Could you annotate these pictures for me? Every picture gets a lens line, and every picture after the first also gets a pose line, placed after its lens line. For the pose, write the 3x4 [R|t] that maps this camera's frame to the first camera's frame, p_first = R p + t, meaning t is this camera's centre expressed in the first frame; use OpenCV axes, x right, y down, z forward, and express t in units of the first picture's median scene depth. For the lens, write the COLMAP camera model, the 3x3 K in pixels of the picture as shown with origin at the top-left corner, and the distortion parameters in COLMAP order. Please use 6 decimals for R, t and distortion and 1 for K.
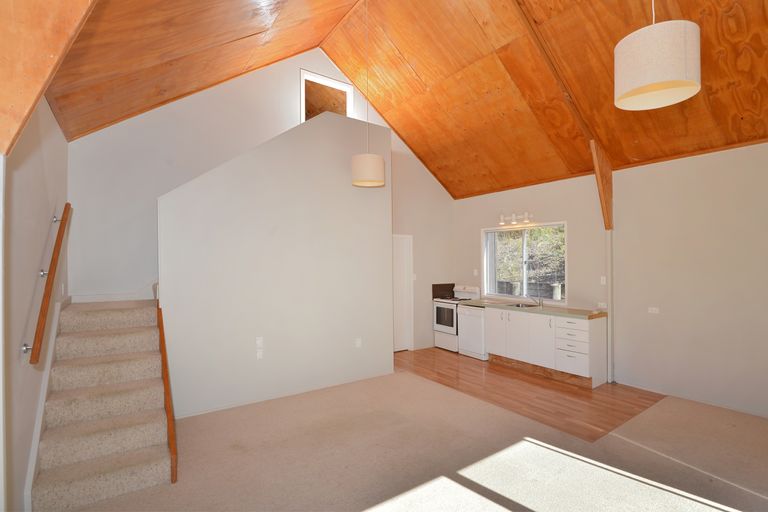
lens RADIAL K [[356.1, 0, 381.6], [0, 356.1, 251.3], [0, 0, 1]] dist [-0.032732, -0.000140]
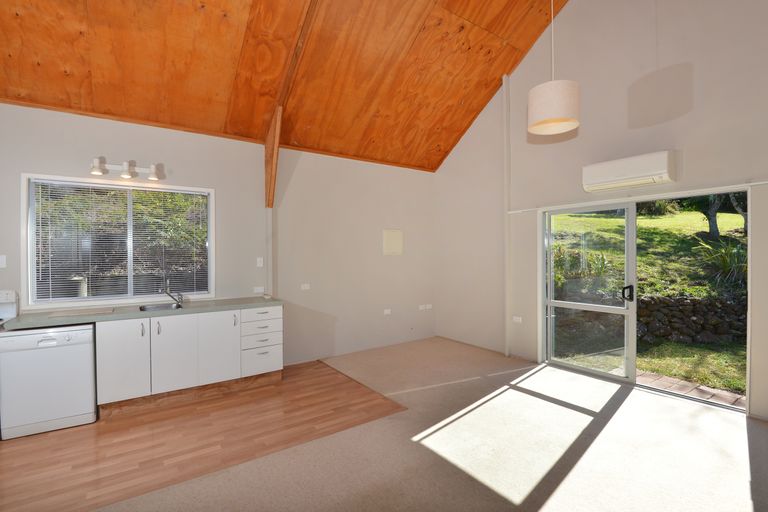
lens RADIAL K [[356.1, 0, 381.6], [0, 356.1, 251.3], [0, 0, 1]] dist [-0.032732, -0.000140]
pose [[-0.020531, 0.000098, 0.999789, -0.315329], [-0.024479, 0.999700, -0.000601, 0.049840], [-0.999490, -0.024486, -0.020523, 0.746643]]
